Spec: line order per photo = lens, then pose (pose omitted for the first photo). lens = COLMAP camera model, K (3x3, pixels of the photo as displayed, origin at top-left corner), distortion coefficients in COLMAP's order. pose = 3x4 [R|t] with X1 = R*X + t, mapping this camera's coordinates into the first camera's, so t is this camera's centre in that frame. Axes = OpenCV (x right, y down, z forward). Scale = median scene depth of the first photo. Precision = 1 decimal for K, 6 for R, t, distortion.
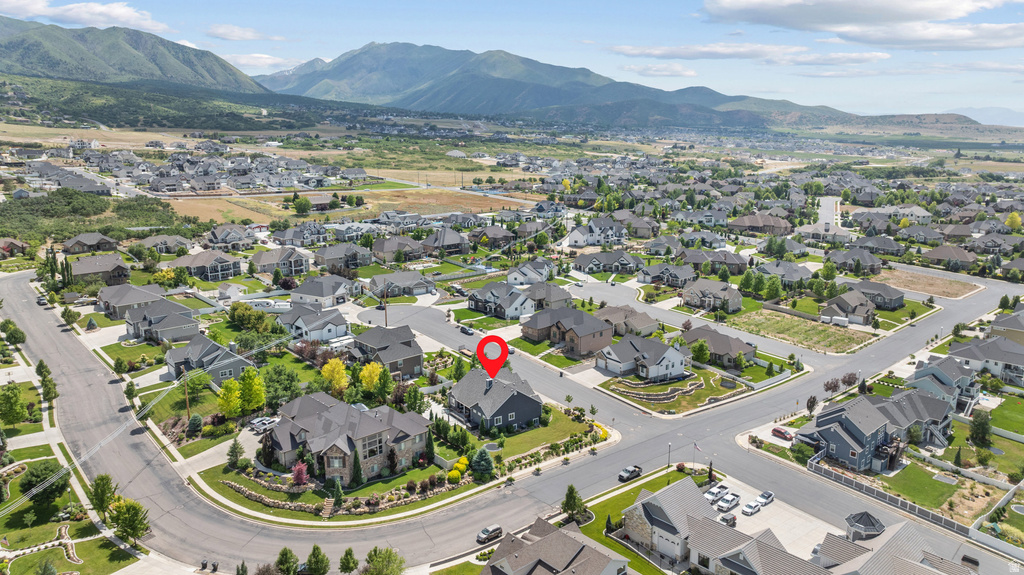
lens RADIAL K [[723.2, 0, 517.8], [0, 723.2, 284.1], [0, 0, 1]] dist [-0.038485, 0.047113]
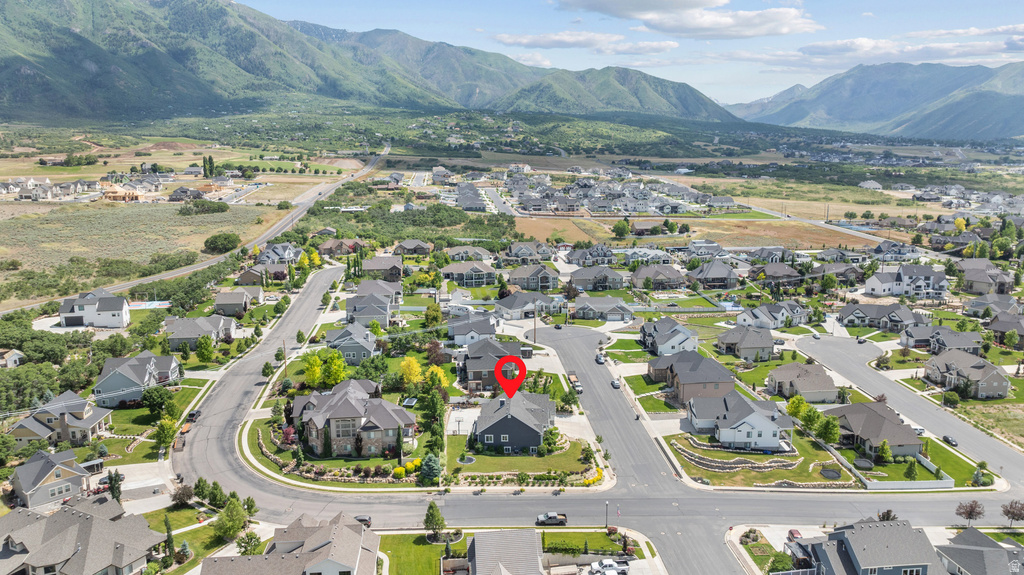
lens RADIAL K [[723.2, 0, 515.8], [0, 723.2, 285.6], [0, 0, 1]] dist [-0.038485, 0.047113]
pose [[0.806942, 0.103067, -0.581569, 0.440466], [-0.122906, 0.992404, 0.005341, -0.030299], [0.577701, 0.067169, 0.813480, 0.120410]]
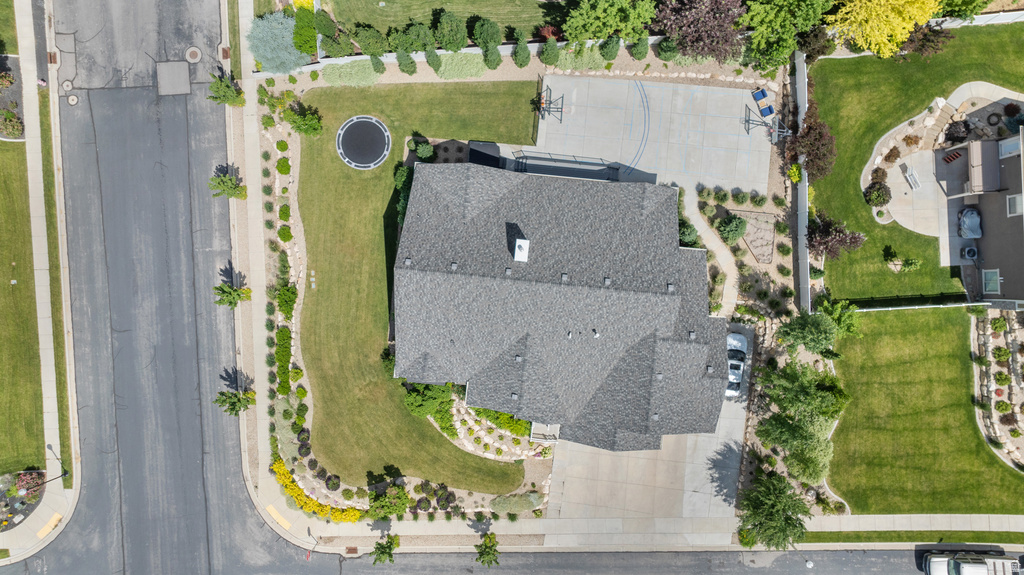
lens RADIAL K [[723.2, 0, 513.8], [0, 723.2, 288.8], [0, 0, 1]] dist [-0.038485, 0.047113]
pose [[-0.645802, 0.763420, 0.011410, -0.022832], [-0.140306, -0.133353, 0.981087, -0.111147], [0.750503, 0.631987, 0.193232, 0.745681]]
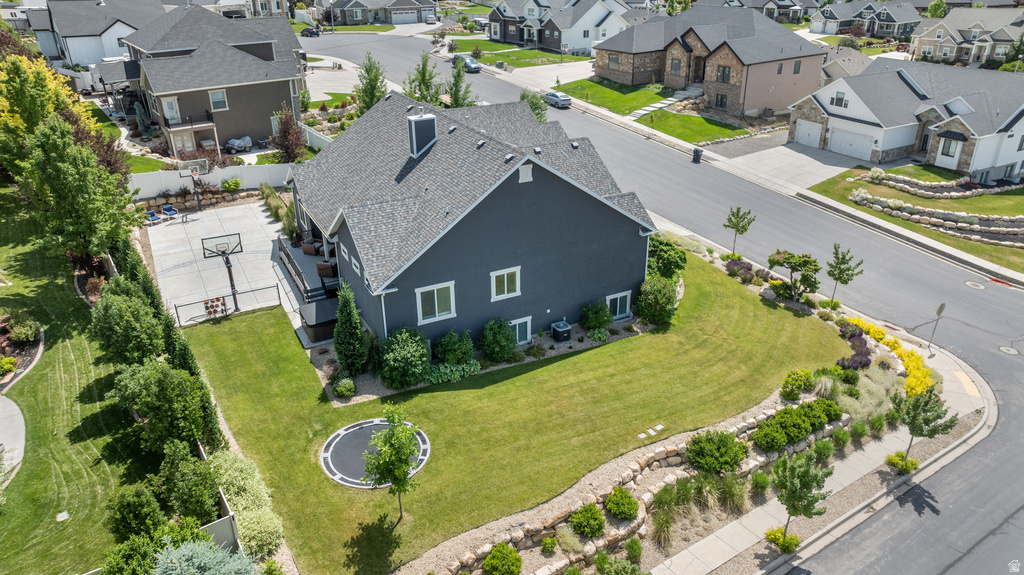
lens RADIAL K [[723.2, 0, 515.4], [0, 723.2, 287.1], [0, 0, 1]] dist [-0.038485, 0.047113]
pose [[0.992744, 0.045611, -0.111258, 0.013628], [-0.019041, 0.973222, 0.229075, 0.102700], [0.118727, -0.225295, 0.967030, 0.603242]]
